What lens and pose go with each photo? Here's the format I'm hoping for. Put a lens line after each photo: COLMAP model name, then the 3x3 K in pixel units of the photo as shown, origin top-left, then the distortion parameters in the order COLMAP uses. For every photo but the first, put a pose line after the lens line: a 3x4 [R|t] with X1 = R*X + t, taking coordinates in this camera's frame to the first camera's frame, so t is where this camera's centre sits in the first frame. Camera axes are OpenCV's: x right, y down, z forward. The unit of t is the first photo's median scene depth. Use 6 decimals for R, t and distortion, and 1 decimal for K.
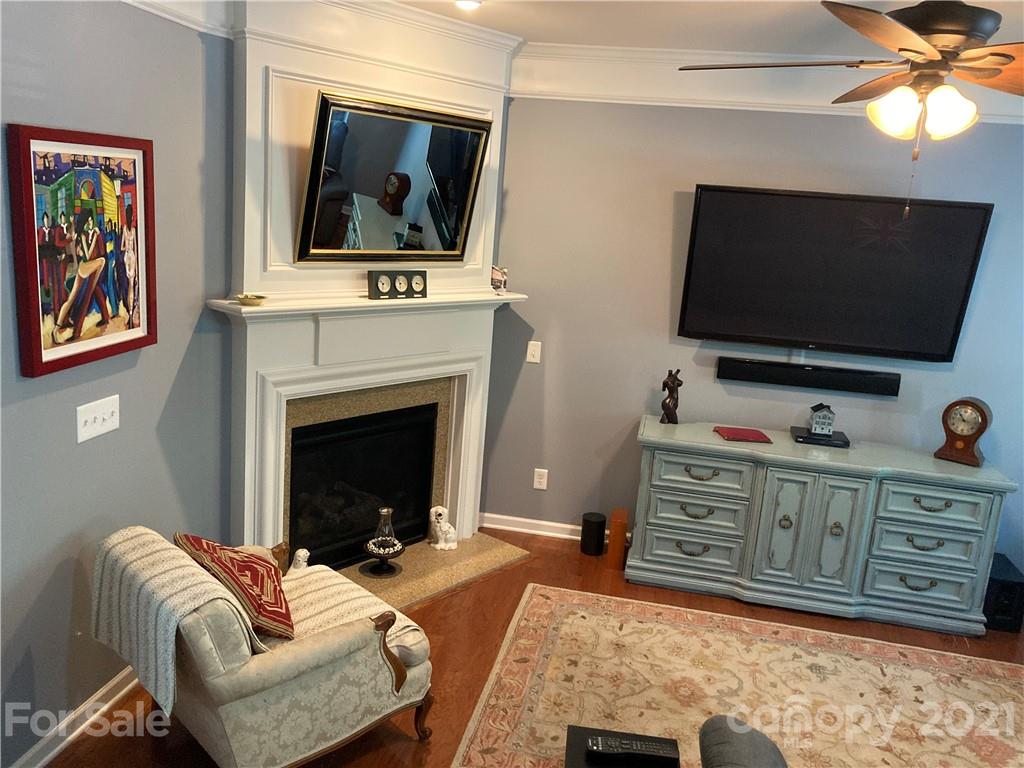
lens RADIAL K [[836.1, 0, 516.2], [0, 836.1, 378.9], [0, 0, 1]] dist [0.013629, 0.008350]
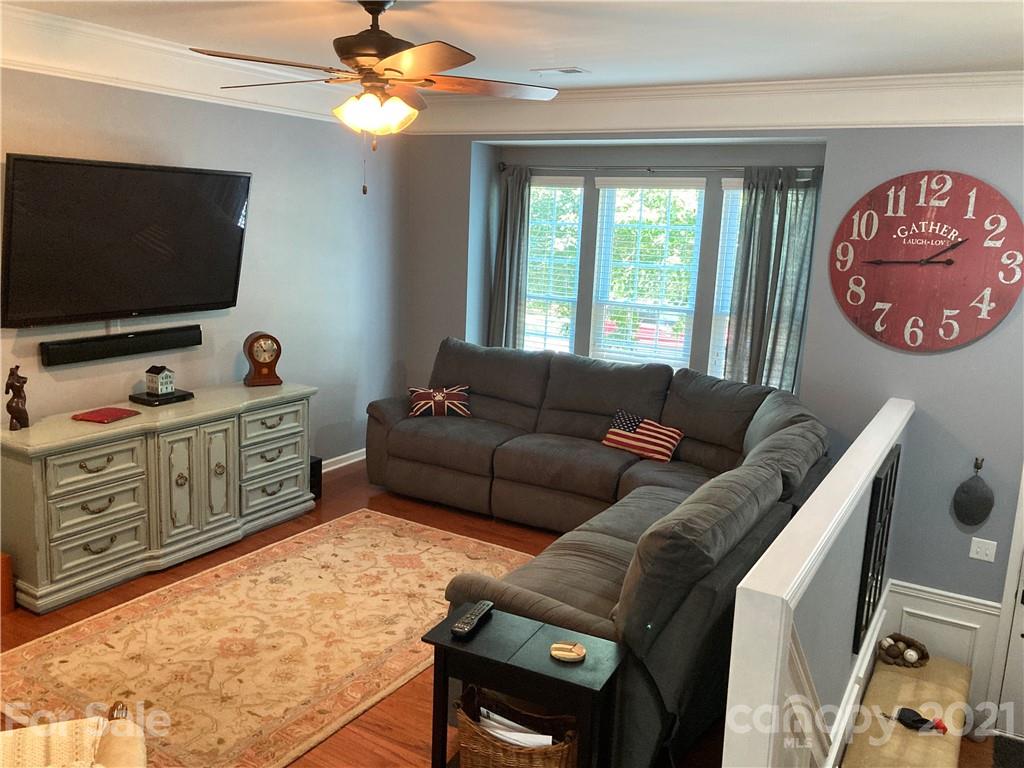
lens RADIAL K [[836.1, 0, 515.0], [0, 836.1, 377.7], [0, 0, 1]] dist [0.013629, 0.008350]
pose [[0.342718, -0.238204, 0.908737, -0.457245], [0.180997, 0.965939, 0.184938, -0.071699], [-0.921837, 0.101097, 0.374159, 0.203350]]
